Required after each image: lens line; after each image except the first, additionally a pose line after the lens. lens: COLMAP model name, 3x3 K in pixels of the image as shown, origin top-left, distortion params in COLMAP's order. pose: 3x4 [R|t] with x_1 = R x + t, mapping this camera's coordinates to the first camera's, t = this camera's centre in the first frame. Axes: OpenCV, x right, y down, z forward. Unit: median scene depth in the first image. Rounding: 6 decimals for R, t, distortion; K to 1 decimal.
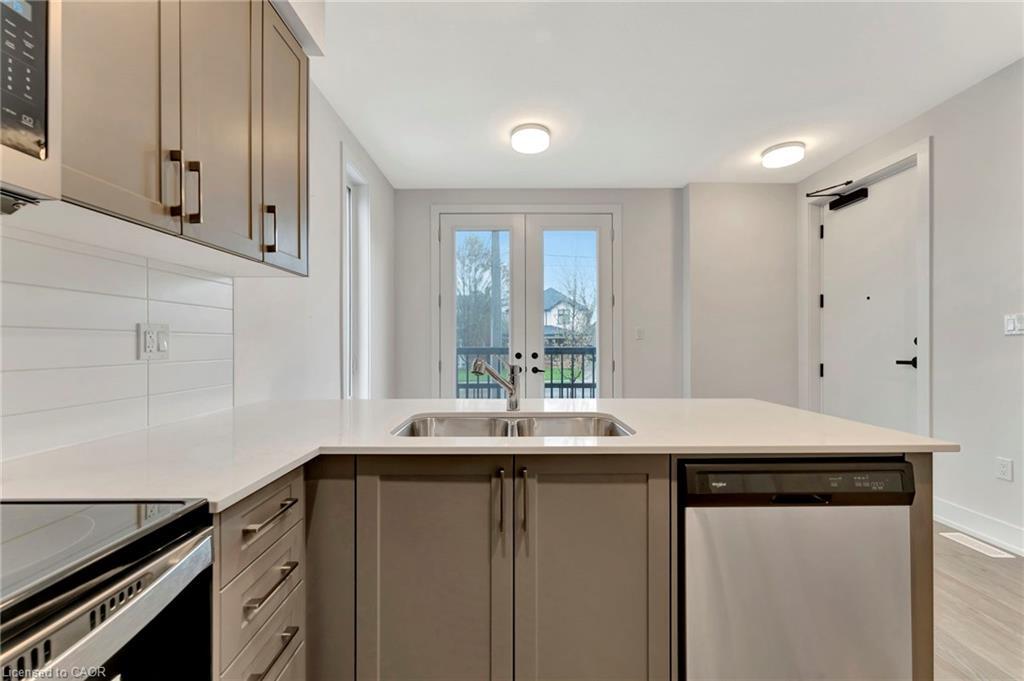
lens RADIAL K [[408.3, 0, 512.0], [0, 408.3, 340.5], [0, 0, 1]] dist [0.000184, 0.000012]
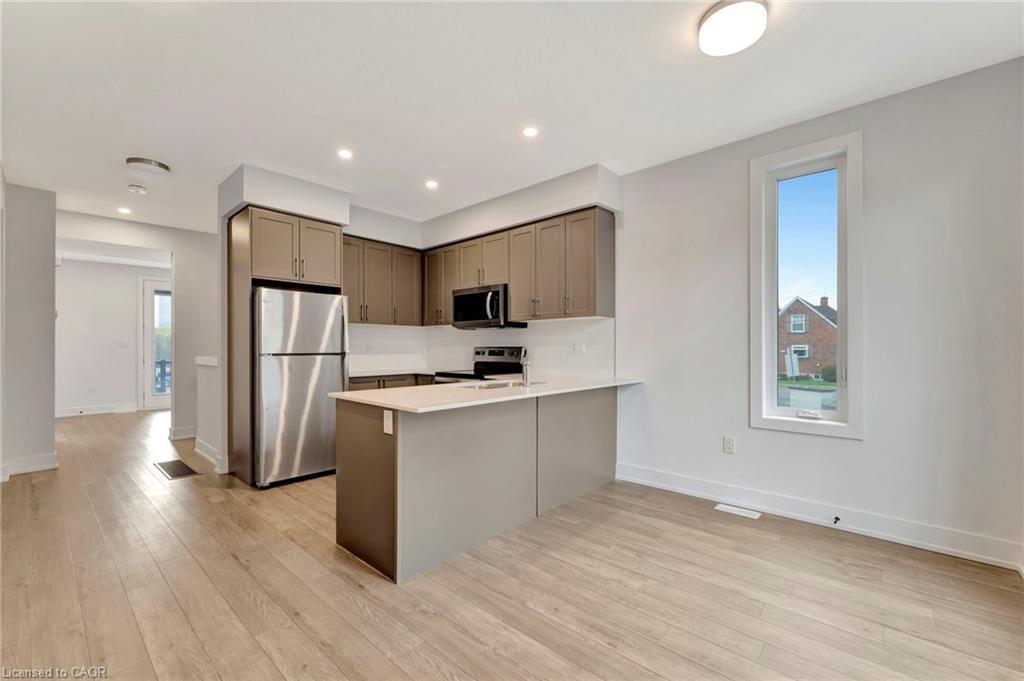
lens RADIAL K [[414.0, 0, 526.0], [0, 414.0, 347.9], [0, 0, 1]] dist [-0.001165, -0.000038]
pose [[-0.661956, 0.000855, -0.749542, 1.317447], [0.002969, 0.999994, -0.001482, 0.005440], [0.749537, -0.003206, -0.661955, 2.173044]]
